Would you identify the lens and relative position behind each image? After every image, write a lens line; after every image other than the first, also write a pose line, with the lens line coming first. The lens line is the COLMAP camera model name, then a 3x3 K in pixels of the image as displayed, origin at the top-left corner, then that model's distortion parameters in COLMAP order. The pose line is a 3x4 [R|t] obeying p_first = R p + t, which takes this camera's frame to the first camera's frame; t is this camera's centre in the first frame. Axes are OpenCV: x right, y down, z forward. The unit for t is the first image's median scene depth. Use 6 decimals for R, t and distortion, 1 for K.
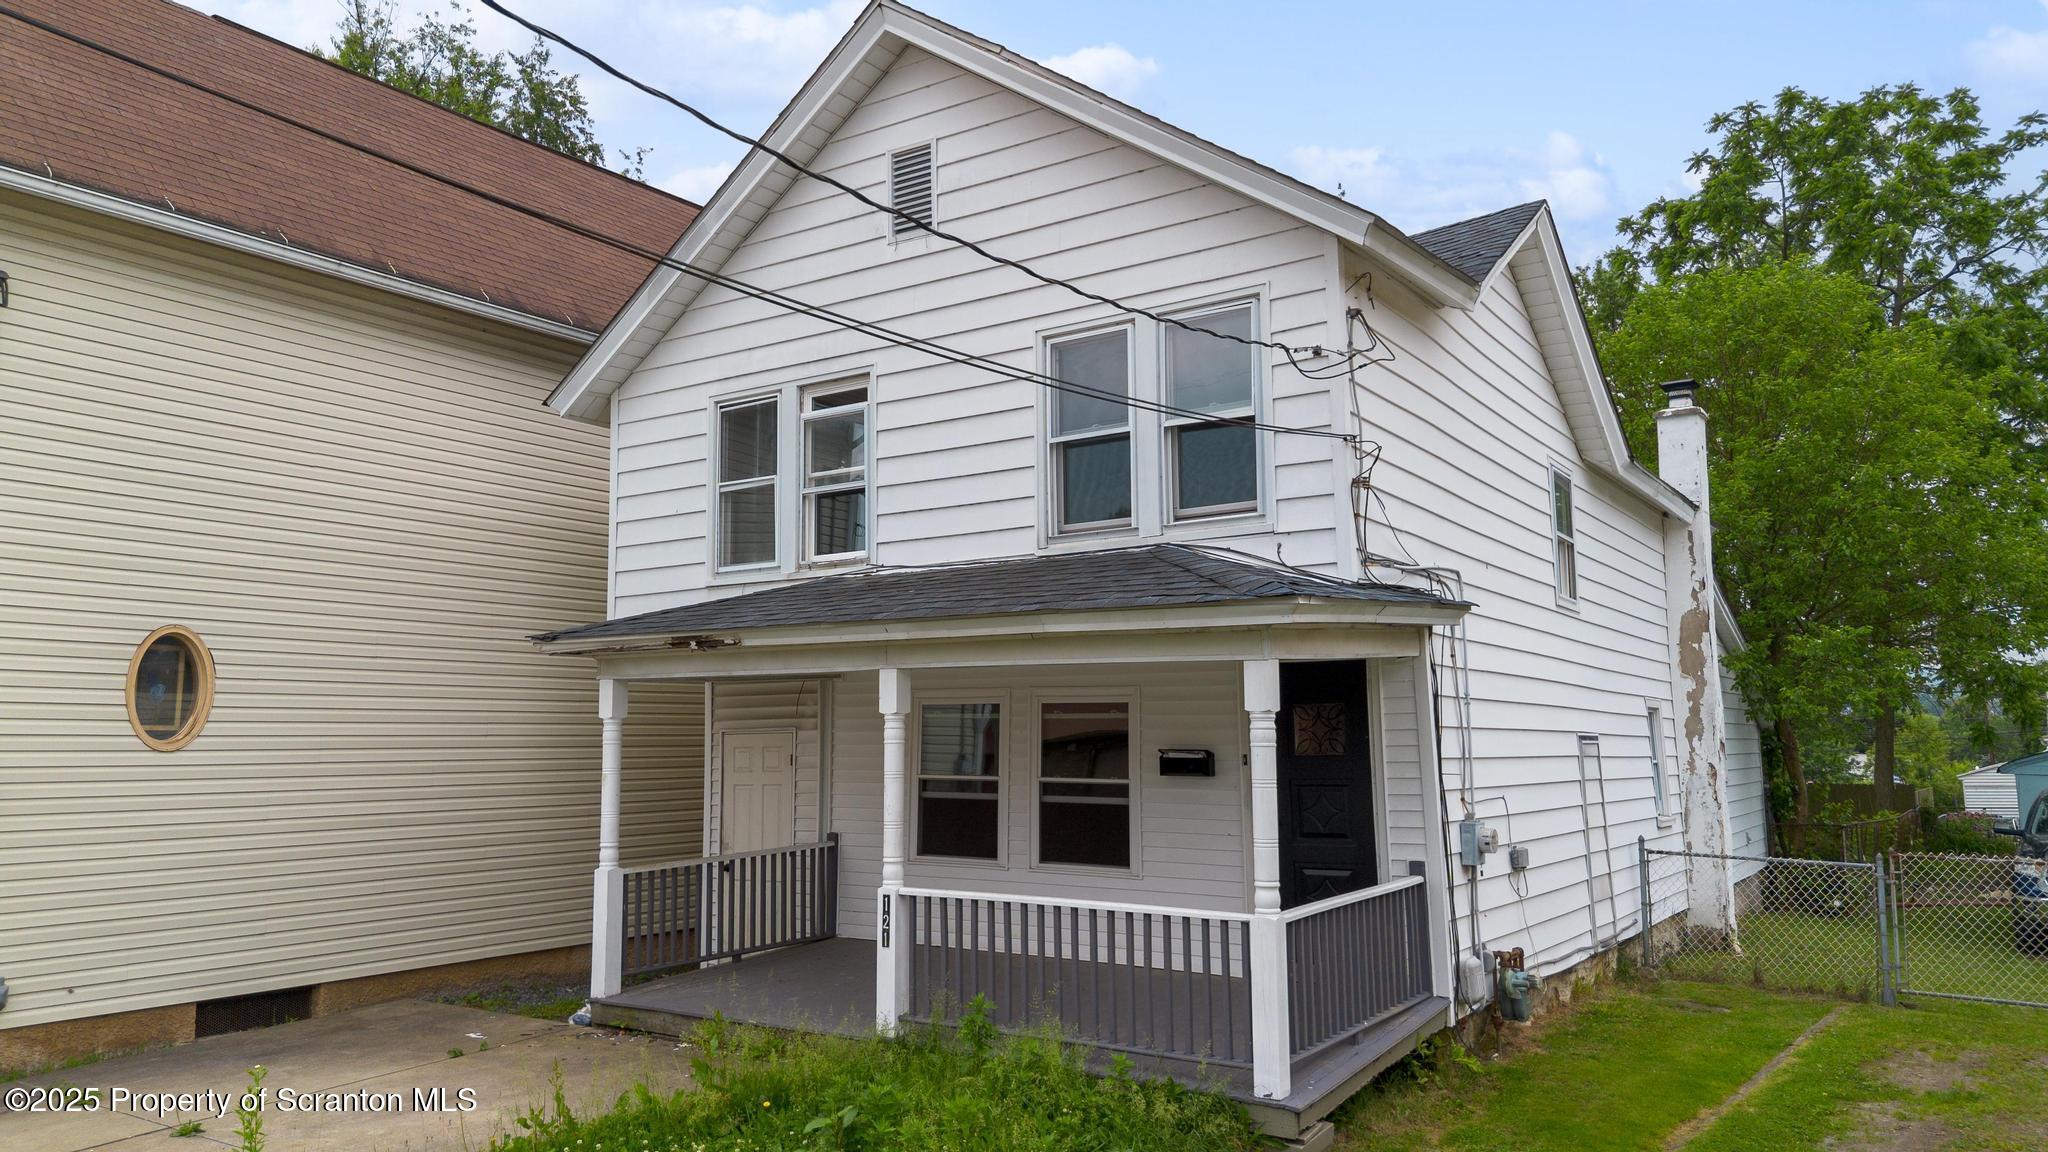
lens RADIAL K [[1442.6, 0, 1024.0], [0, 1442.6, 576.0], [0, 0, 1]] dist [0.092652, -0.090251]
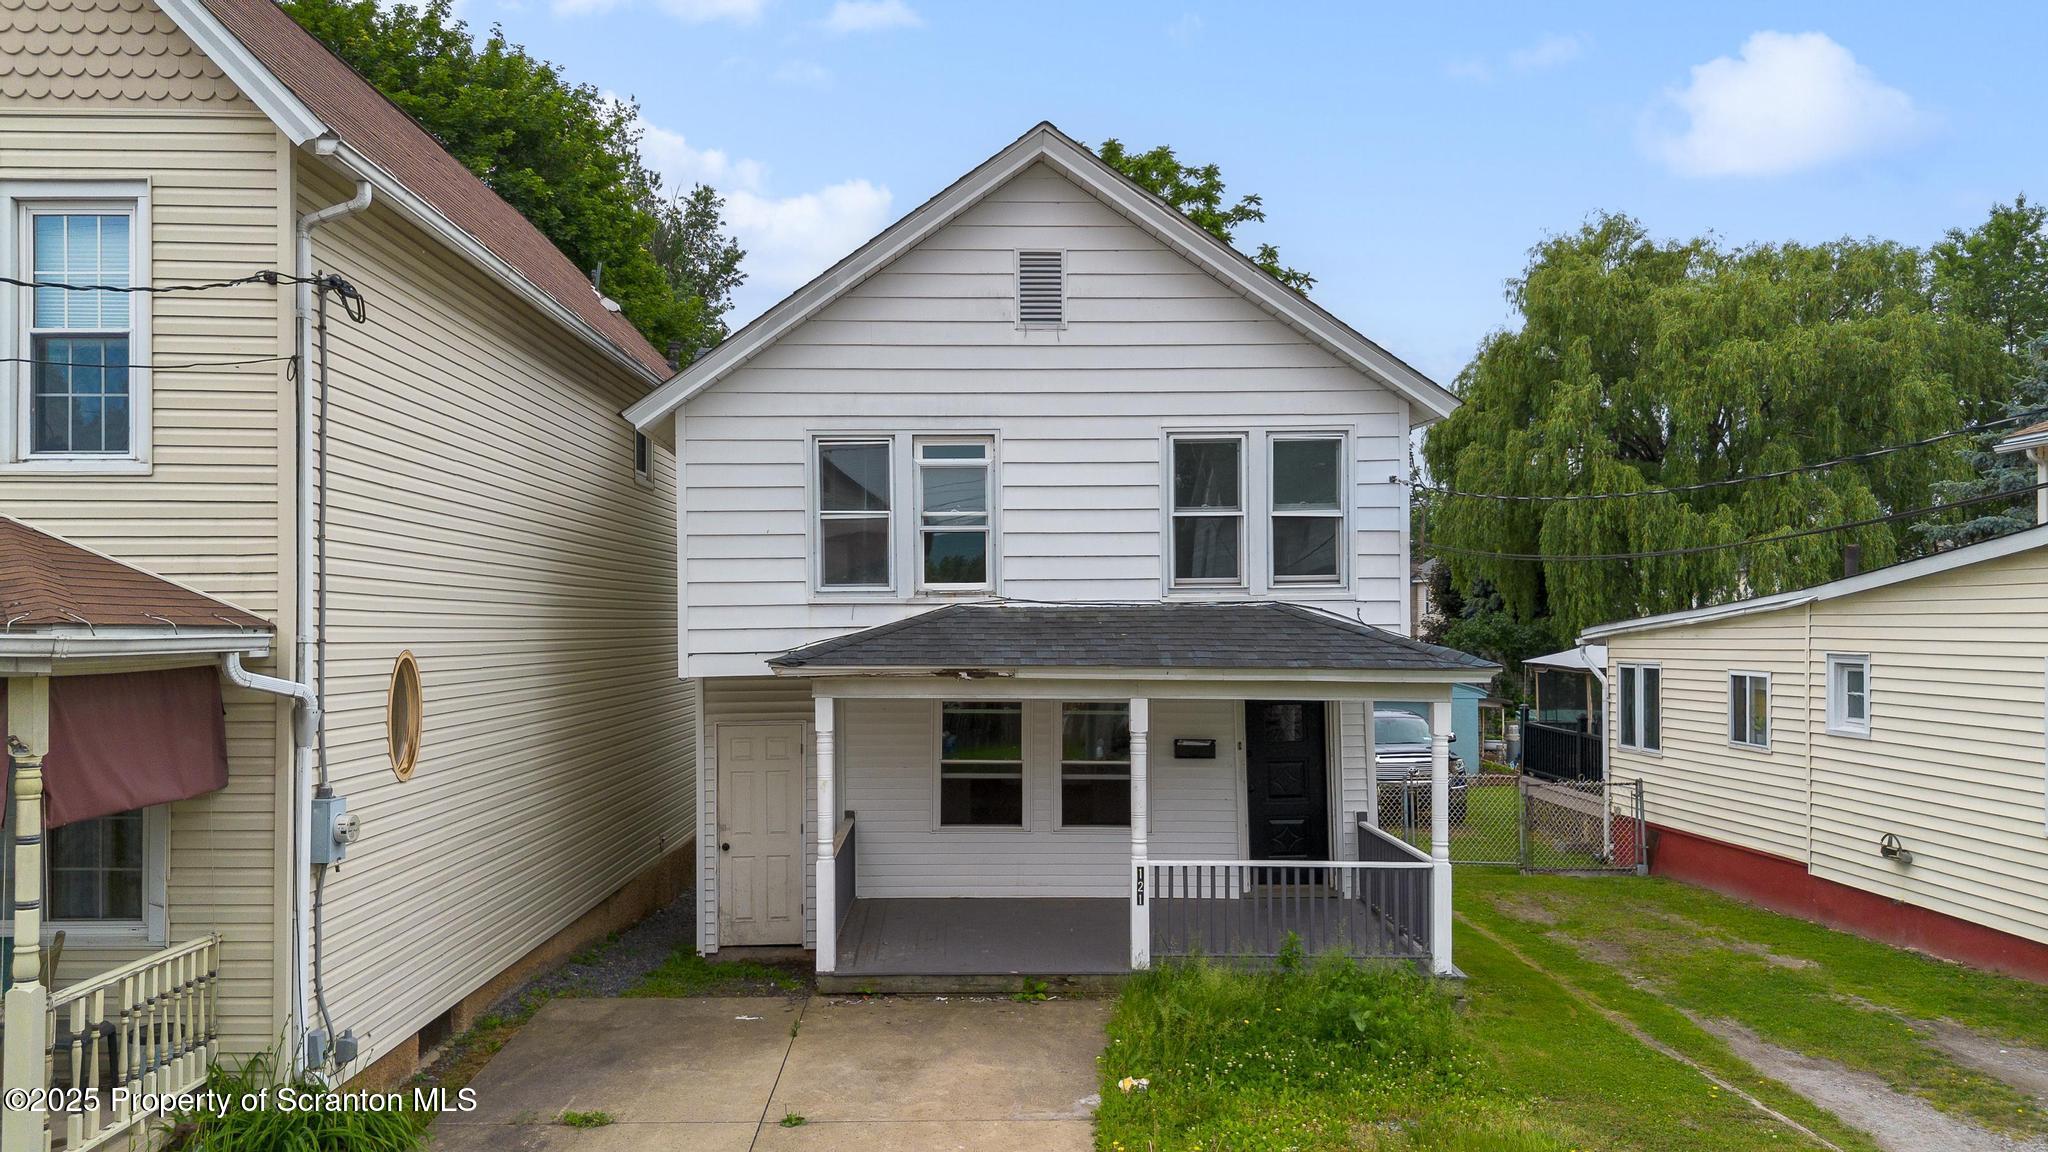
lens RADIAL K [[1471.7, 0, 1010.5], [0, 1471.7, 613.9], [0, 0, 1]] dist [0.098613, -0.128702]
pose [[0.817019, 0.008439, 0.576549, -0.769303], [-0.067305, 0.994454, 0.080820, -0.089815], [-0.572669, -0.104836, 0.813056, -0.011944]]
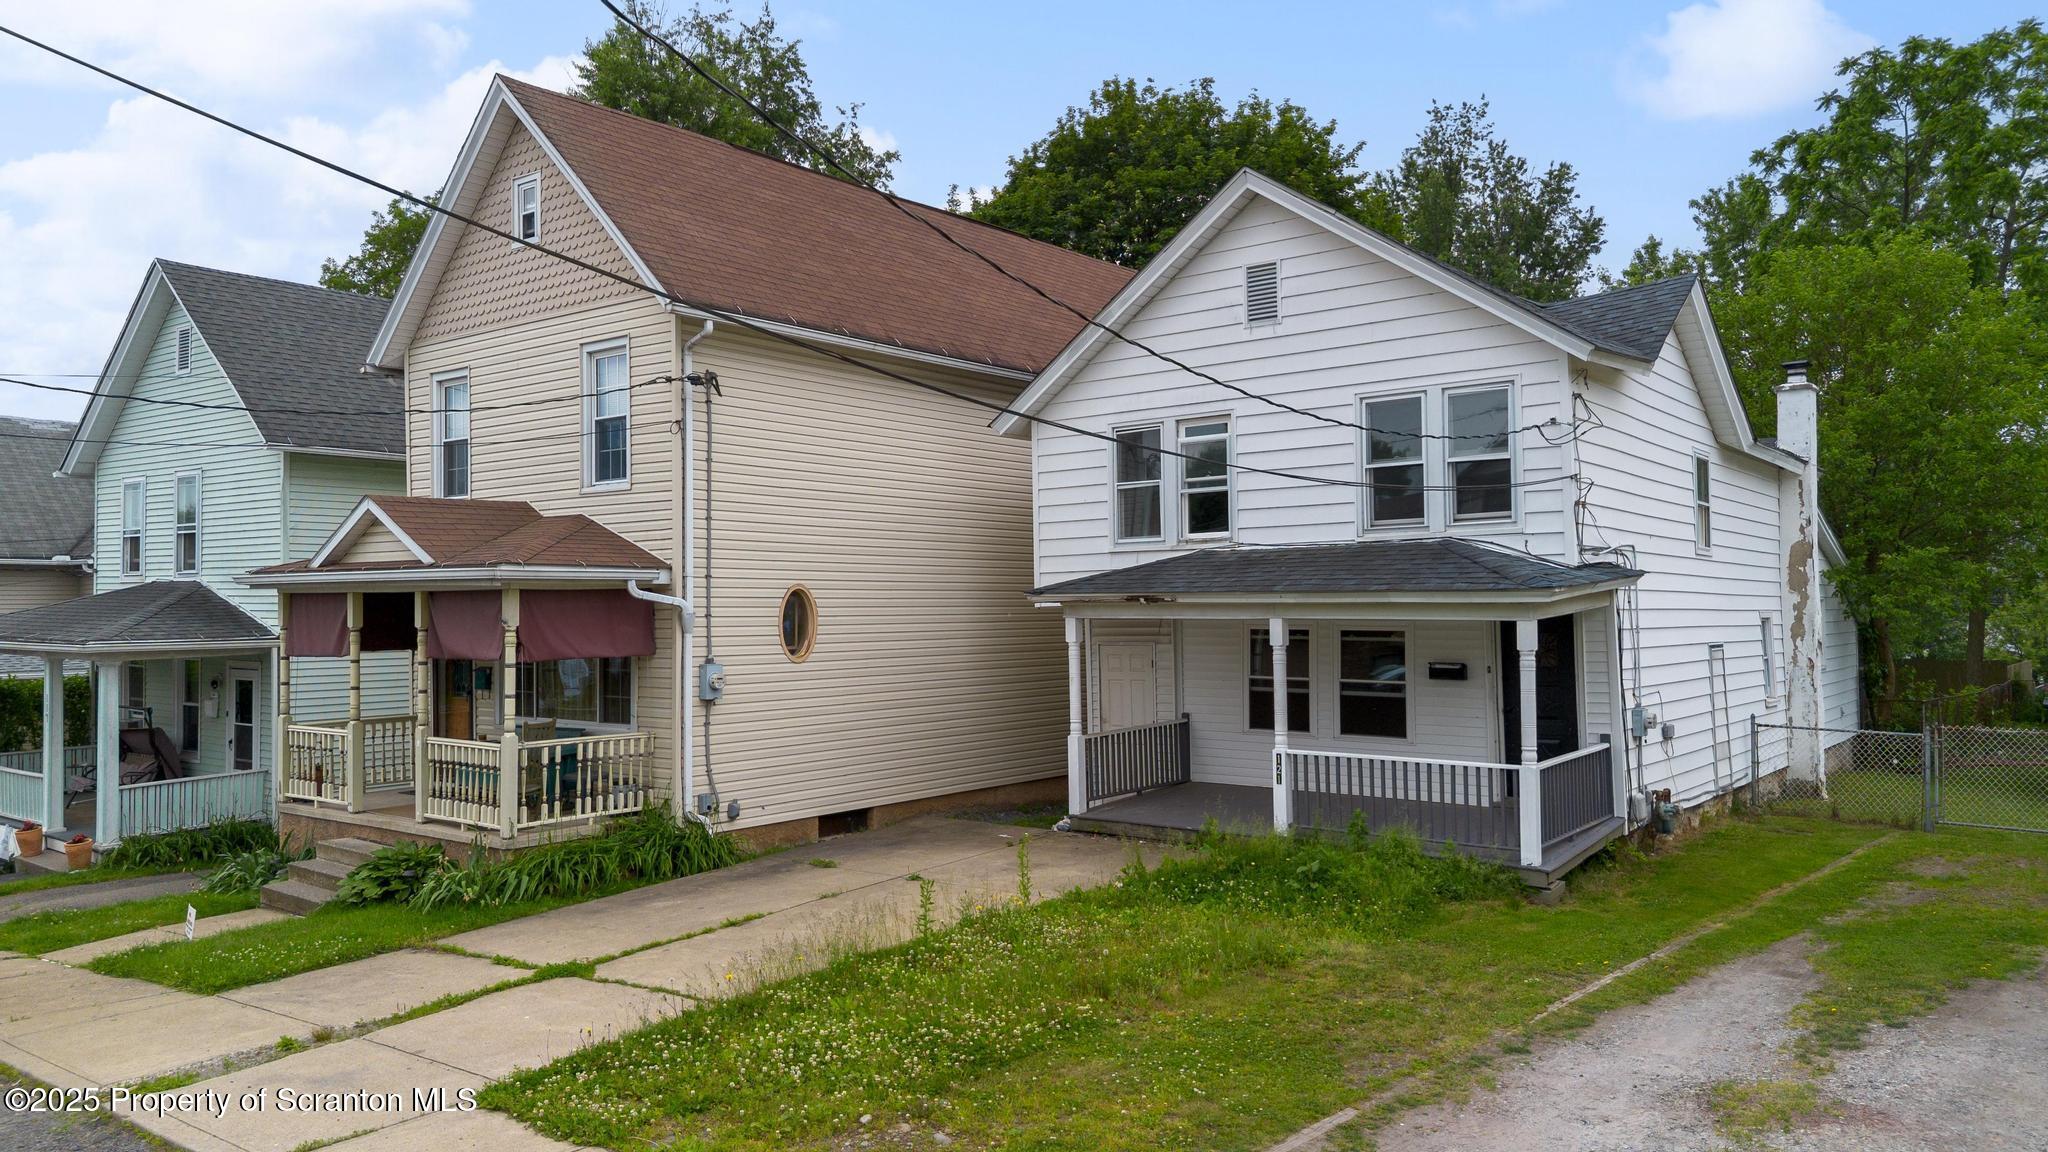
lens RADIAL K [[1442.6, 0, 1024.0], [0, 1442.6, 576.0], [0, 0, 1]] dist [0.092652, -0.090251]
pose [[0.997759, -0.006825, -0.066567, -0.215303], [0.012781, 0.995909, 0.089457, -0.106575], [0.065684, -0.090107, 0.993764, -0.513940]]
